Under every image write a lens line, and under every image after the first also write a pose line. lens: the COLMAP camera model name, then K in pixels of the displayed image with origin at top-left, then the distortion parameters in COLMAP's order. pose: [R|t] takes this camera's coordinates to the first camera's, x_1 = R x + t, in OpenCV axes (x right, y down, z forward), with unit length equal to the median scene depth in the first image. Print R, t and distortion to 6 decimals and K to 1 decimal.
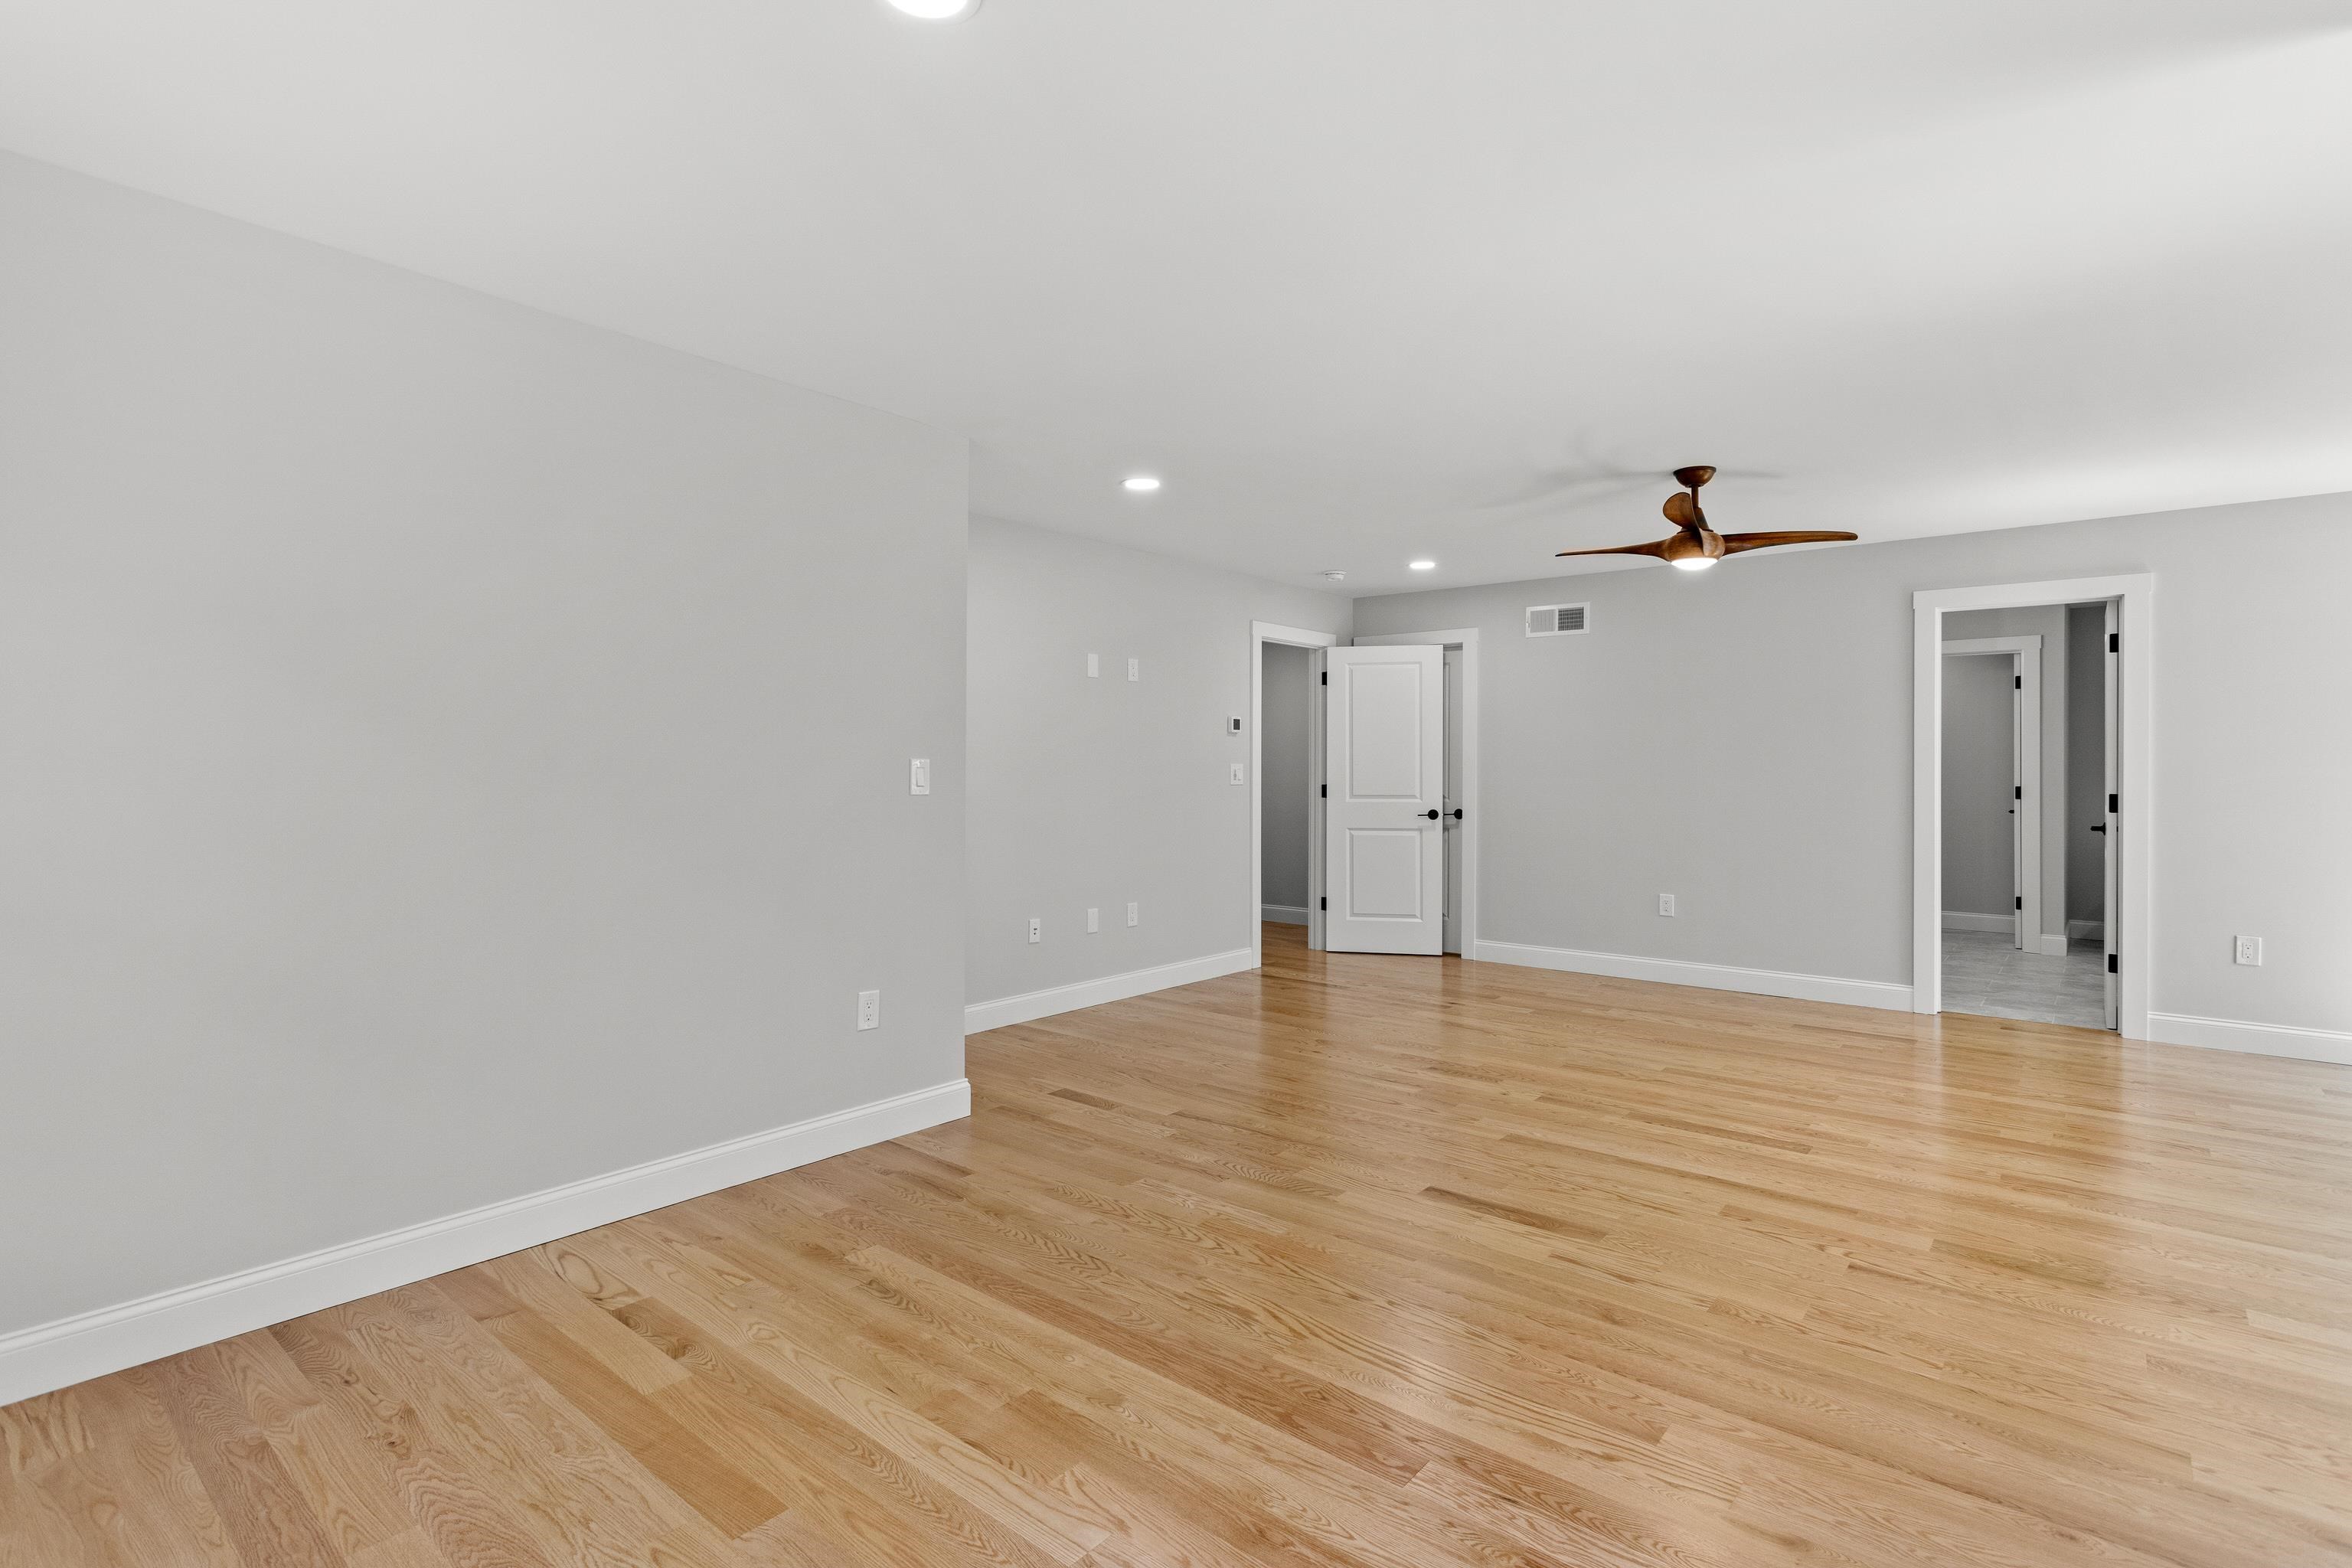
lens RADIAL K [[1129.1, 0, 1183.5], [0, 1129.1, 789.9], [0, 0, 1]] dist [-0.002460, 0.002204]
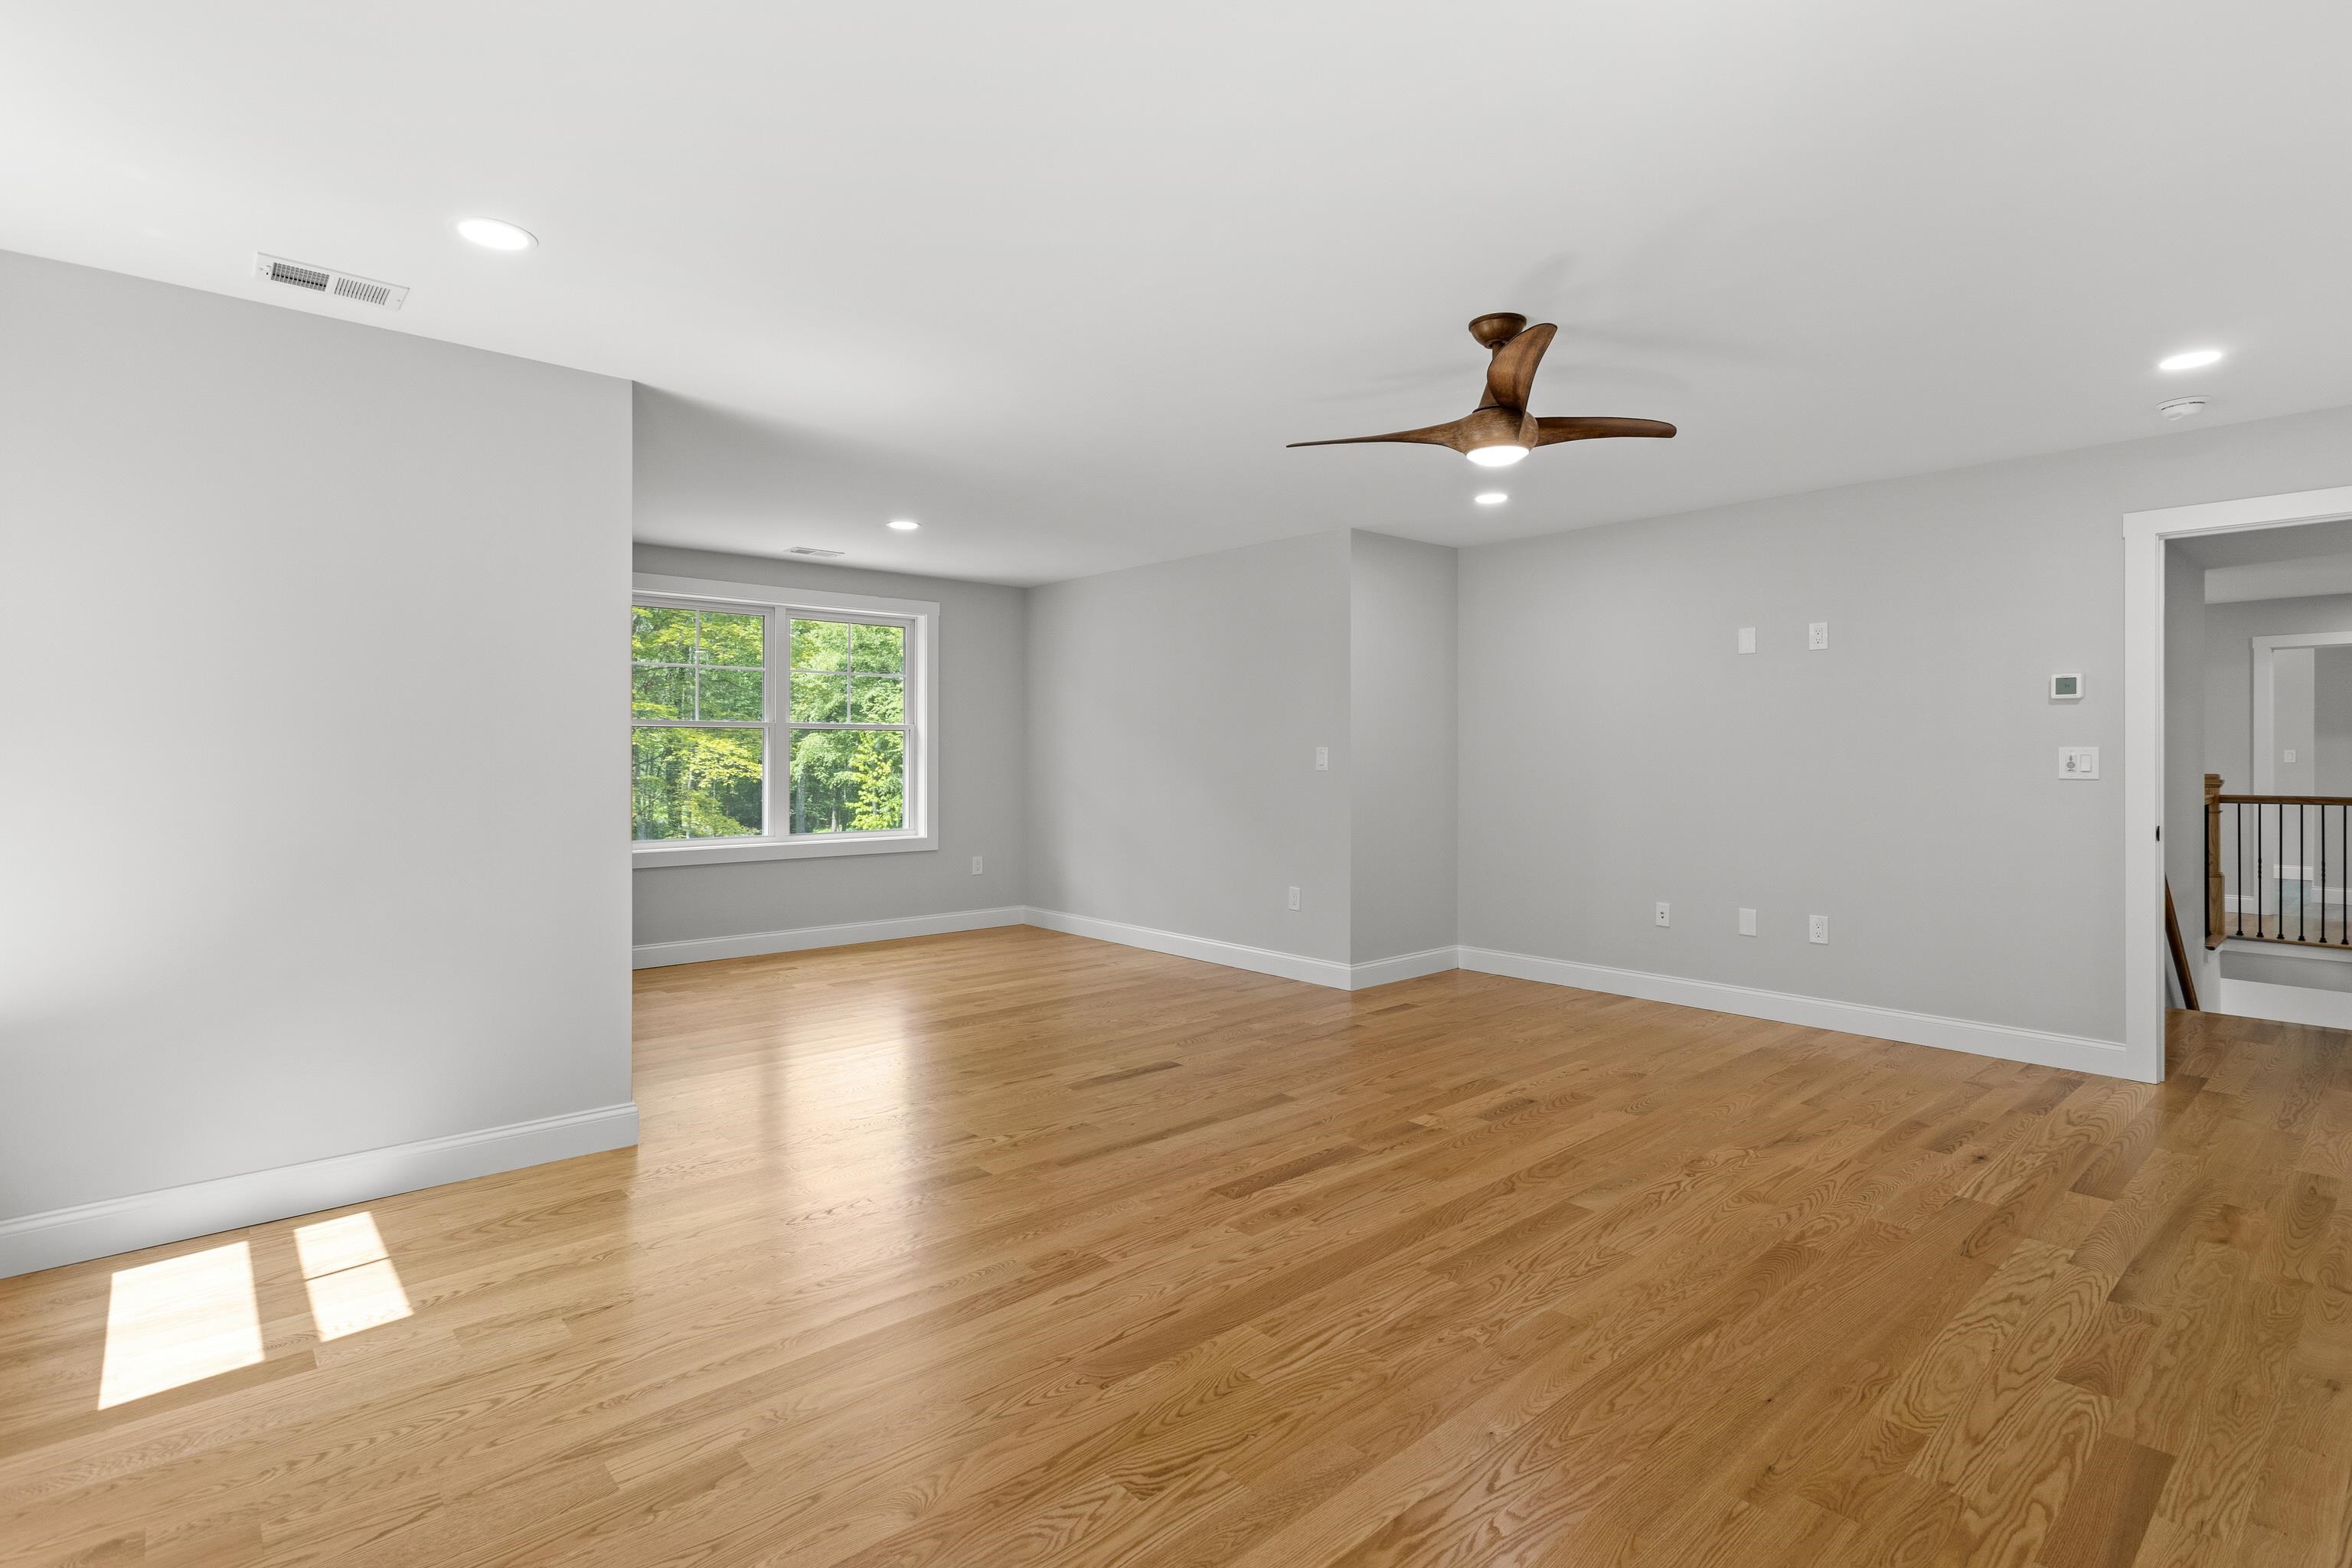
lens RADIAL K [[1129.1, 0, 1182.1], [0, 1129.1, 765.9], [0, 0, 1]] dist [-0.002460, 0.002204]
pose [[-0.152189, 0.008626, -0.988314, 1.348555], [-0.020435, 0.999721, 0.011872, -0.017330], [0.988140, 0.022003, -0.151971, 1.045831]]
